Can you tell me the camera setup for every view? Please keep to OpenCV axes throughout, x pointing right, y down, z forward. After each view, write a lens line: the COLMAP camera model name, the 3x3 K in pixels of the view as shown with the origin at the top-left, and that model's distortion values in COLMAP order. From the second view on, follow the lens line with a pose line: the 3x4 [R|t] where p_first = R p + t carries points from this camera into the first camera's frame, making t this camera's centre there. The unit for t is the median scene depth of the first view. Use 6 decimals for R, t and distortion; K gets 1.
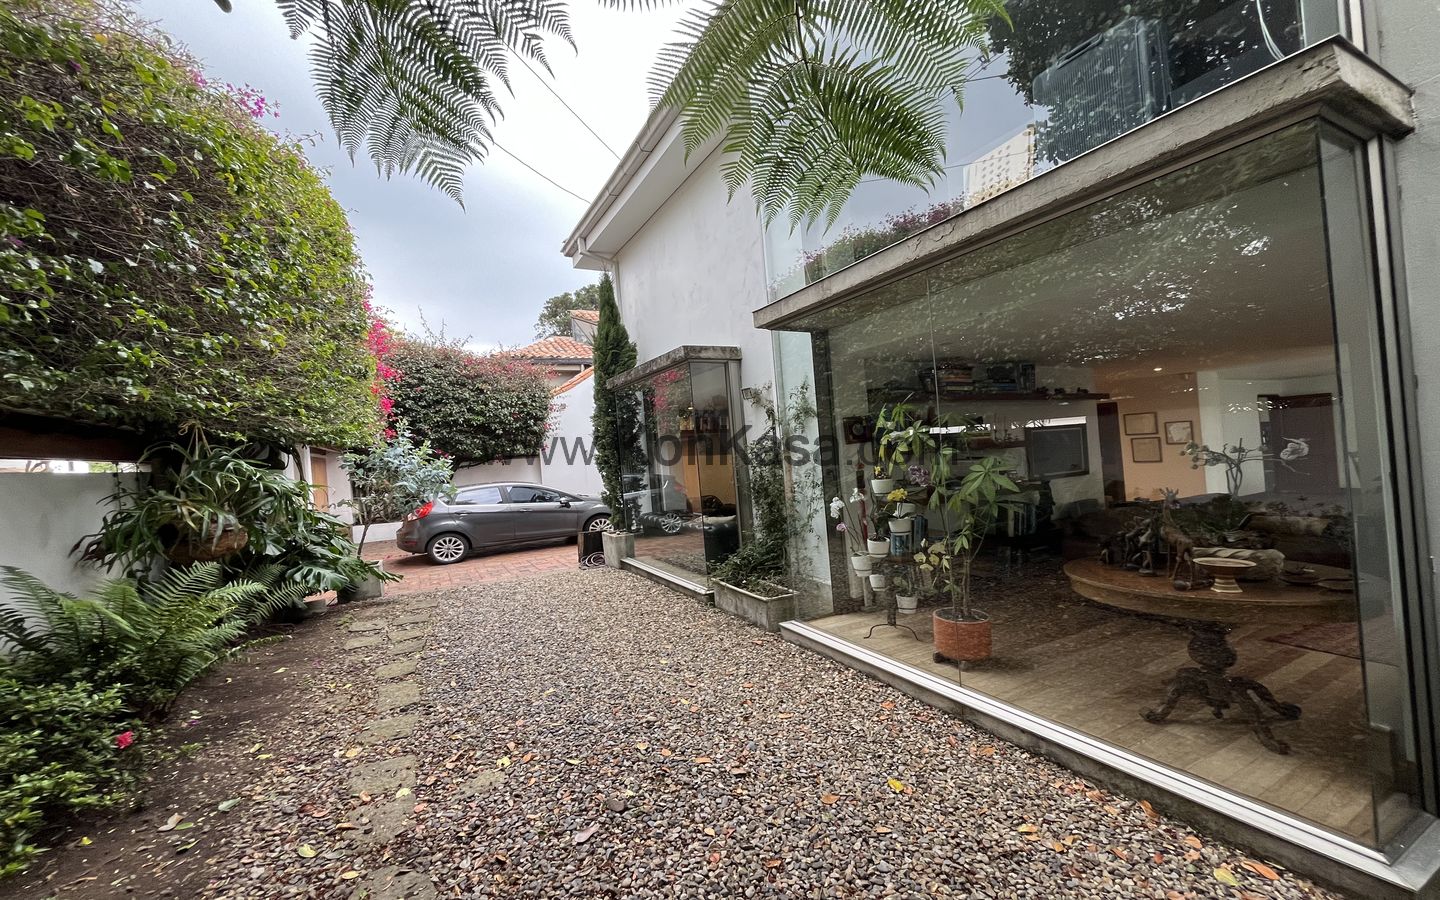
lens RADIAL K [[576.6, 0, 718.0], [0, 576.6, 446.2], [0, 0, 1]] dist [-0.002963, 0.000112]
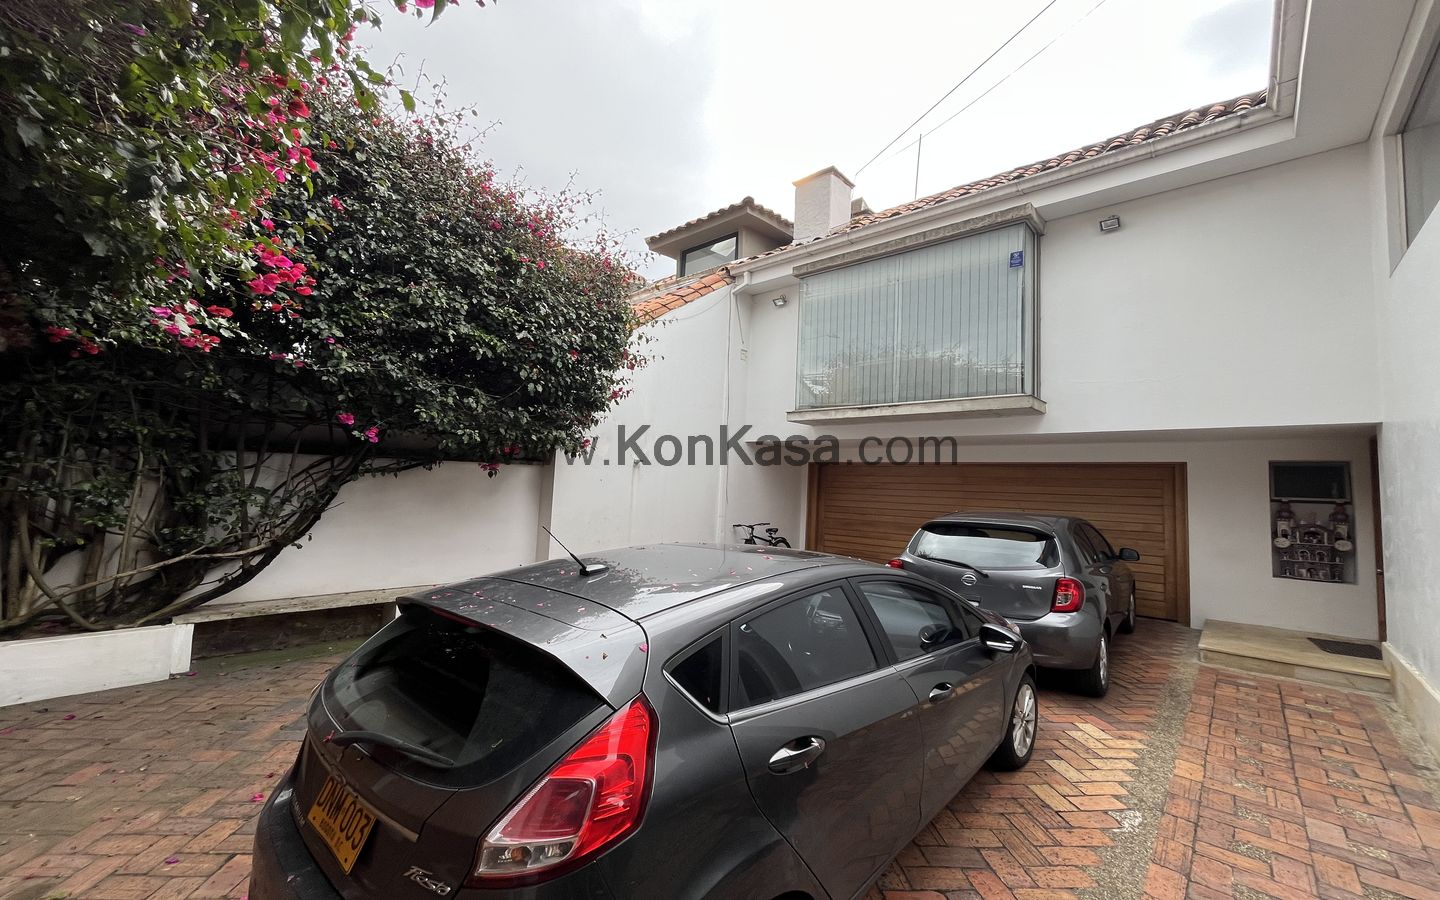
lens RADIAL K [[576.6, 0, 707.7], [0, 576.6, 443.5], [0, 0, 1]] dist [-0.002963, 0.000112]
pose [[0.936025, 0.124206, 0.329288, -0.400952], [-0.099314, 0.990846, -0.091435, 0.034760], [-0.337630, 0.052883, 0.939792, 0.620541]]
